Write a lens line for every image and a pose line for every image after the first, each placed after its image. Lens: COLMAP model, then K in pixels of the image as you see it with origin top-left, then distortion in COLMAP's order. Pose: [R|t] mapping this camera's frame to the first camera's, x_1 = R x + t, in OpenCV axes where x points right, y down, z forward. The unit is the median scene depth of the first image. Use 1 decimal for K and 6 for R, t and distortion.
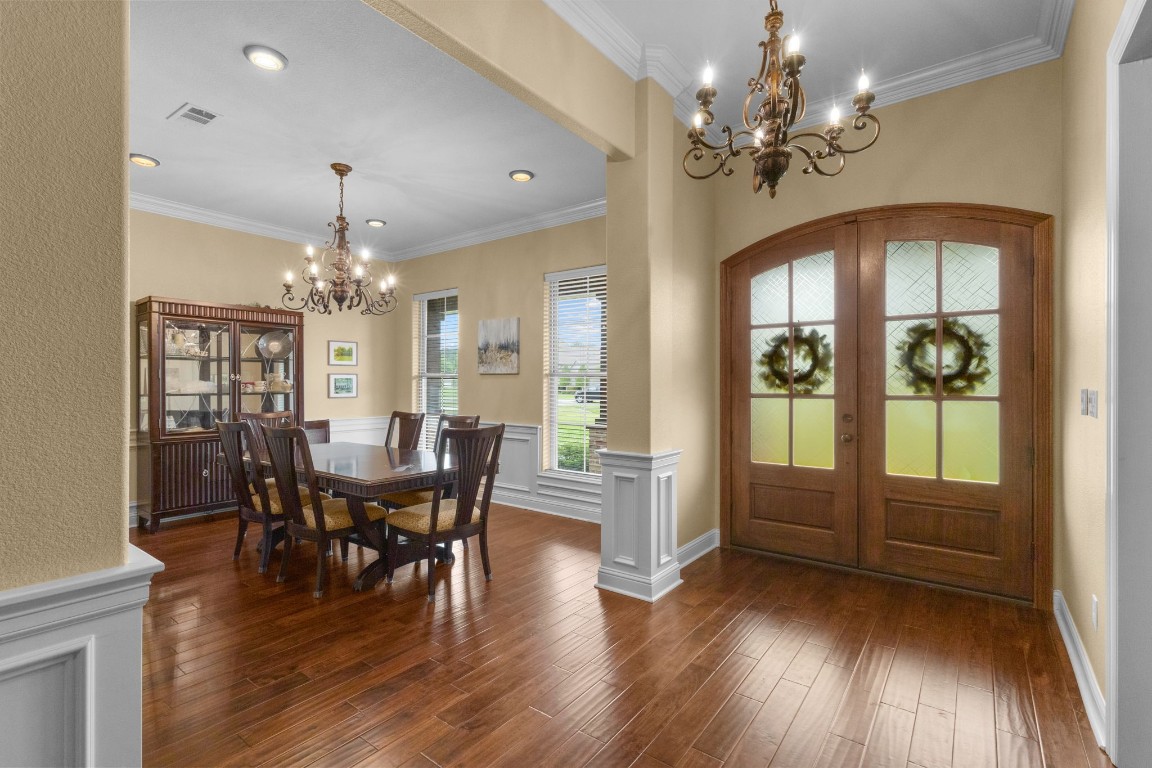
lens RADIAL K [[531.5, 0, 577.0], [0, 531.5, 386.7], [0, 0, 1]] dist [0.002335, 0.000279]
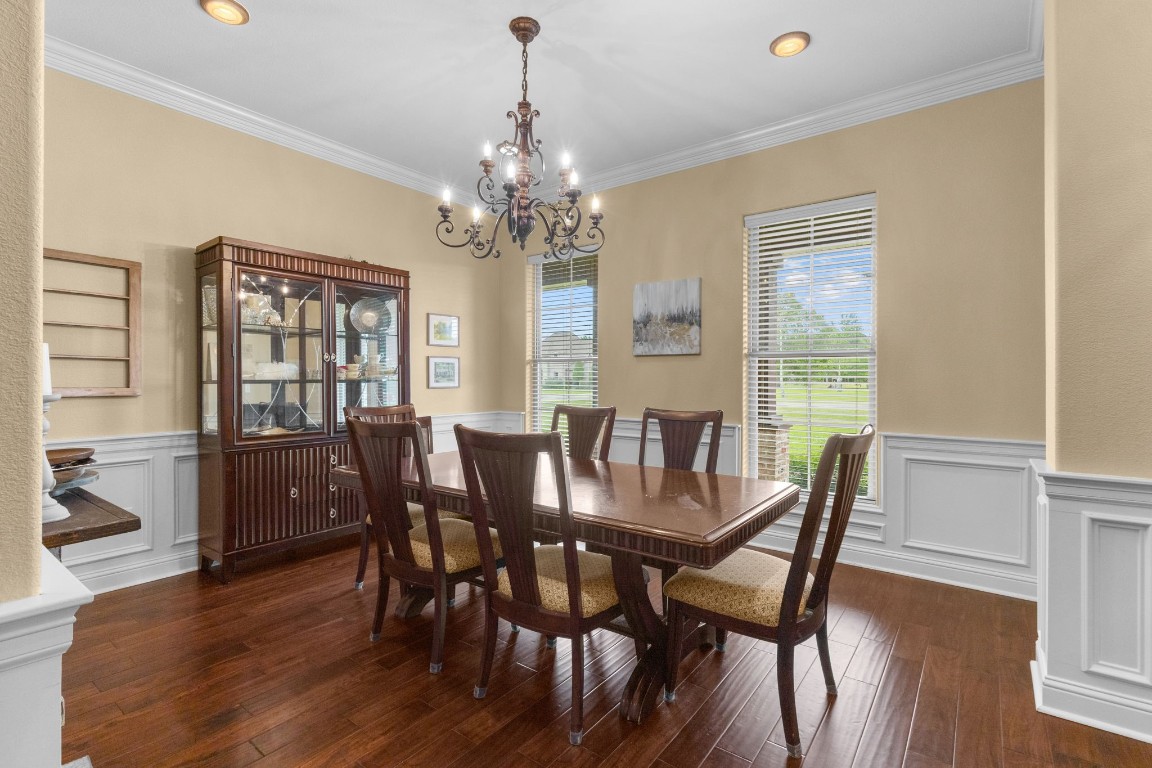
lens RADIAL K [[541.5, 0, 575.5], [0, 541.5, 381.5], [0, 0, 1]] dist [0.007840, -0.000078]
pose [[0.999828, -0.000146, -0.018543, -0.295674], [0.000140, 1.000000, -0.000323, 0.014876], [0.018543, 0.000320, 0.999828, 0.274498]]
